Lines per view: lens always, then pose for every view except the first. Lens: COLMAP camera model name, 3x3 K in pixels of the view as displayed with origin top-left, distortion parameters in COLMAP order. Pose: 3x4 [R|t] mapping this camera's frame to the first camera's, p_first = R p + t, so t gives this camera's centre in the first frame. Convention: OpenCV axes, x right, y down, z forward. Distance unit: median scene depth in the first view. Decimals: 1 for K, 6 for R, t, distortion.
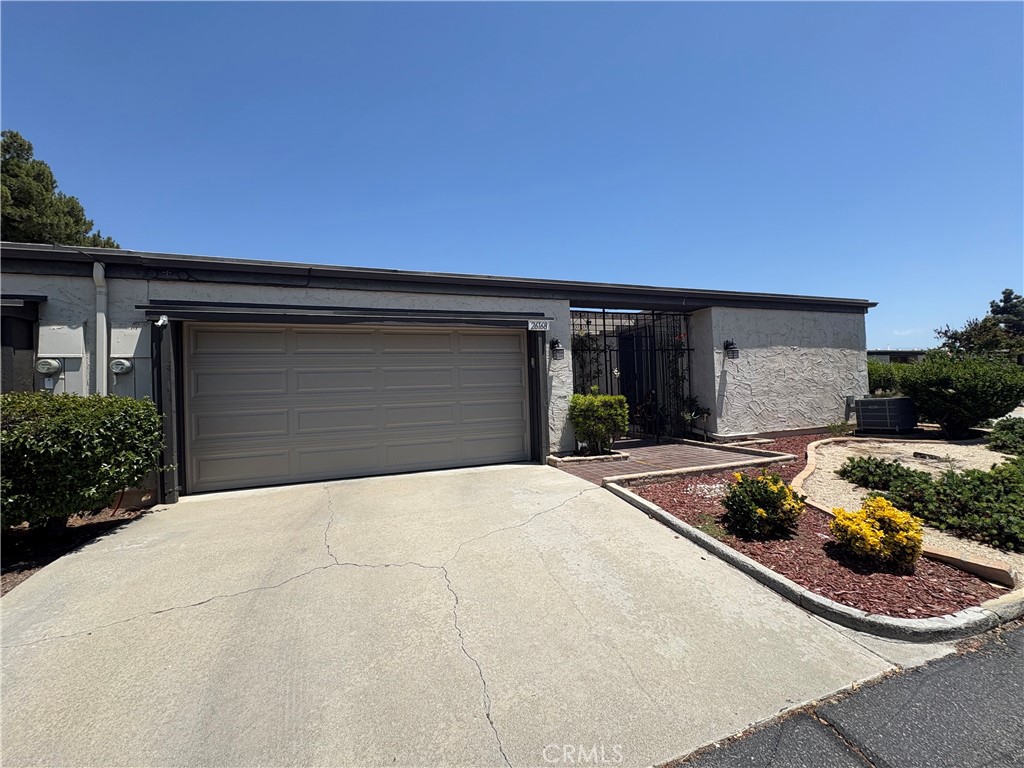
lens RADIAL K [[407.8, 0, 512.0], [0, 407.8, 384.0], [0, 0, 1]] dist [0.000344, 0.000308]
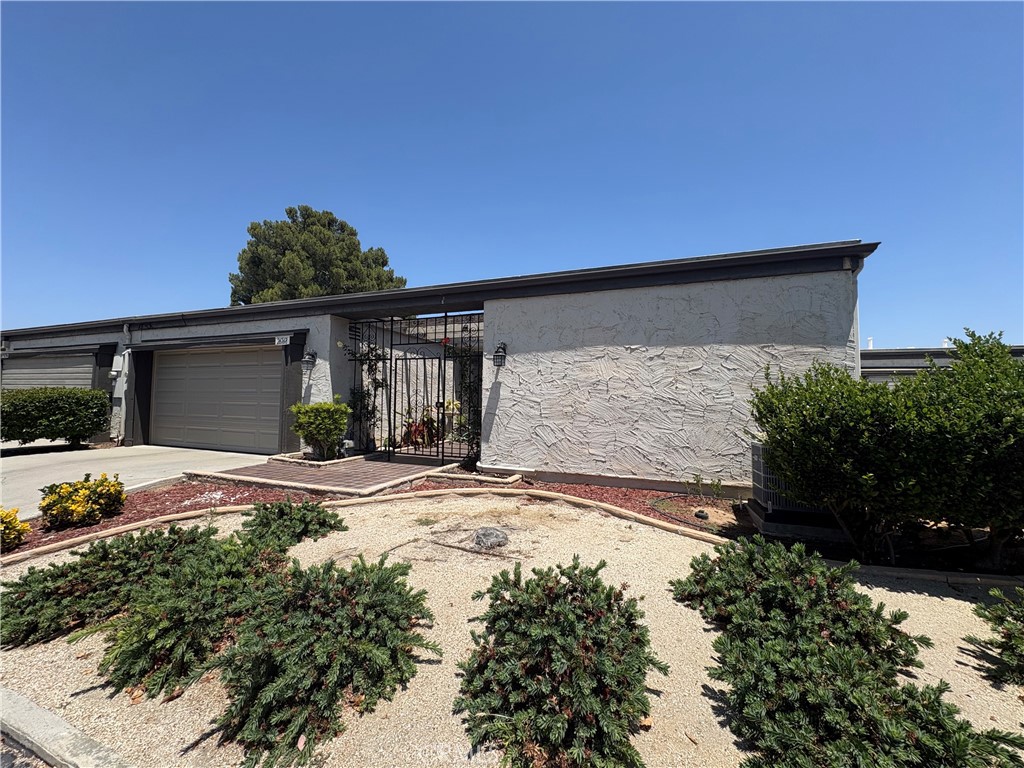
lens RADIAL K [[407.8, 0, 512.0], [0, 407.8, 384.0], [0, 0, 1]] dist [0.000344, 0.000308]
pose [[0.751769, 0.017871, -0.659184, 1.090672], [-0.029495, 0.999544, -0.006540, -0.025722], [0.658766, 0.024359, 0.751953, 0.456914]]
